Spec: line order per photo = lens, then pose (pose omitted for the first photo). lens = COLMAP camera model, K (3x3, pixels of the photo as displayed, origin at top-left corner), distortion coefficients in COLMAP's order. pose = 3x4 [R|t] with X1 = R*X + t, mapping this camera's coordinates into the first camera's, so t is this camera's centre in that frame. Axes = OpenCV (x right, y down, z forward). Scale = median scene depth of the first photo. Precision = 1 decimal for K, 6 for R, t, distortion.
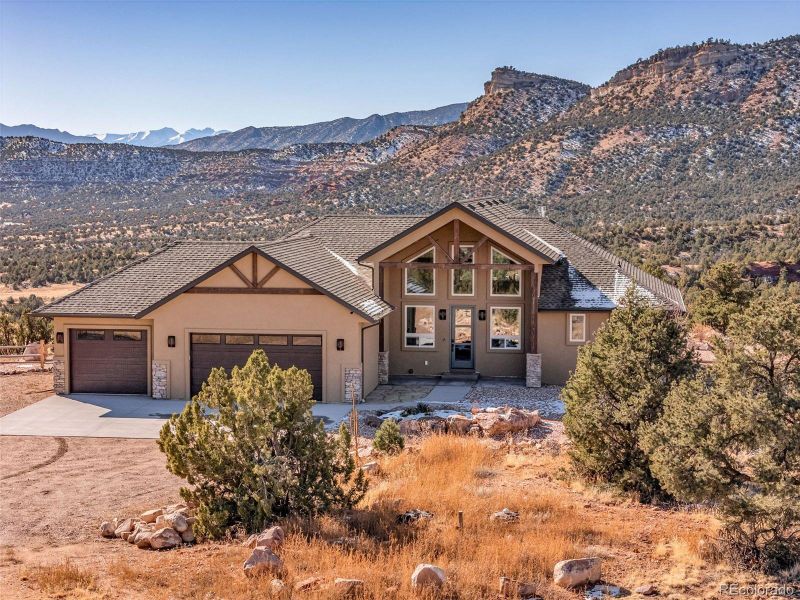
lens RADIAL K [[1601.3, 0, 400.0], [0, 1601.3, 300.0], [0, 0, 1]] dist [0.005147, -0.061834]
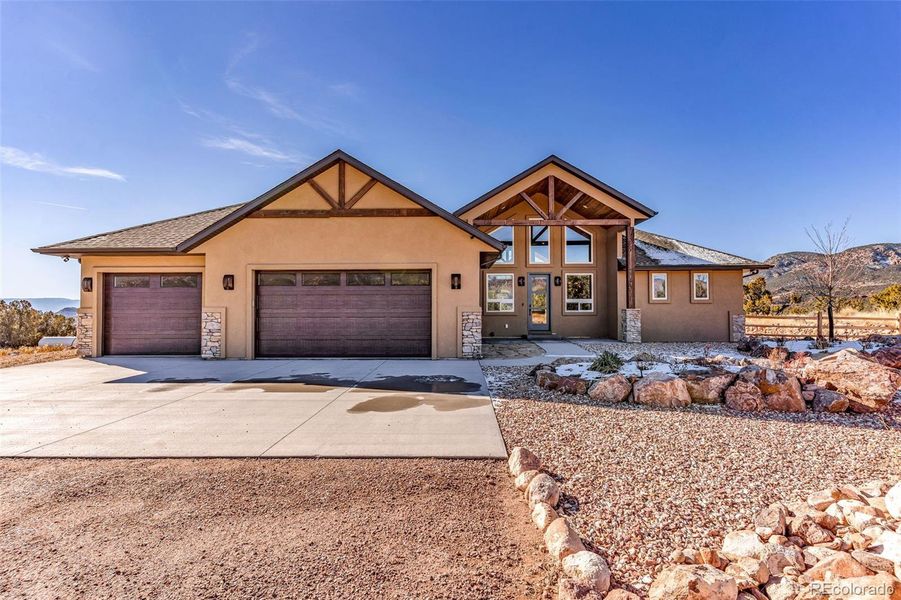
lens RADIAL K [[435.1, 0, 450.5], [0, 435.1, 300.0], [0, 0, 1]] dist [0.002012, 0.000294]
pose [[0.991909, -0.001530, 0.126943, -0.064216], [0.014940, 0.994386, -0.104753, 0.056715], [-0.126070, 0.105802, 0.986363, 0.776080]]
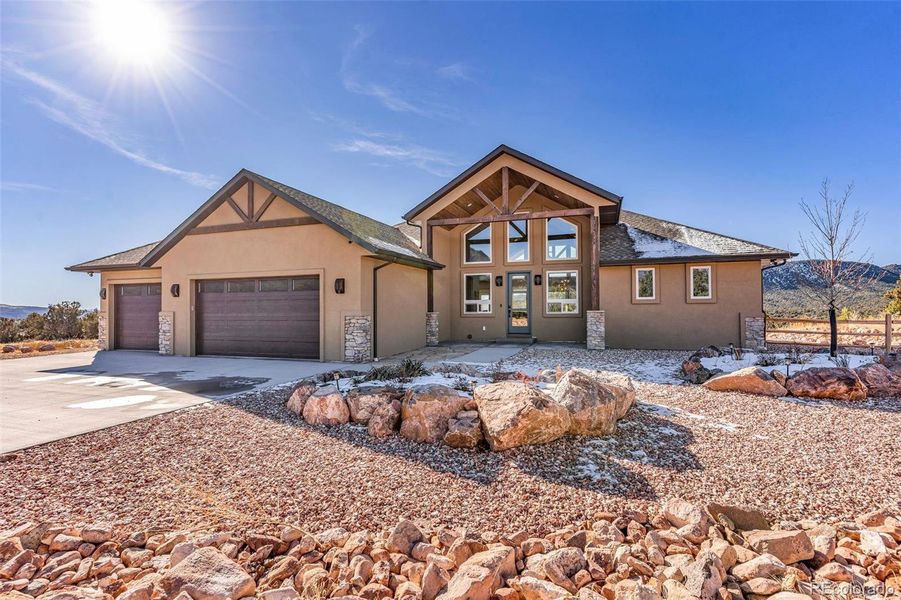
lens RADIAL K [[435.1, 0, 450.5], [0, 435.1, 300.0], [0, 0, 1]] dist [0.002012, 0.000294]
pose [[0.980851, -0.012872, -0.194336, 0.054552], [-0.006948, 0.994866, -0.100961, 0.054091], [0.194638, 0.100378, 0.975726, 0.783951]]
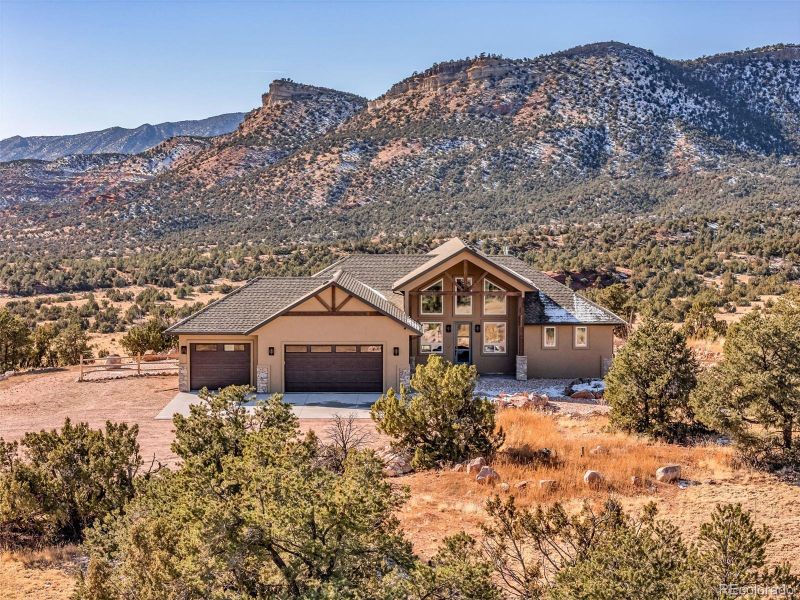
lens RADIAL K [[1601.3, 0, 400.0], [0, 1601.3, 300.0], [0, 0, 1]] dist [0.005147, -0.061834]
pose [[0.989888, -0.012584, 0.141291, -0.224631], [0.013419, 0.999898, -0.004957, -0.009743], [-0.141215, 0.006803, 0.989956, -0.374034]]
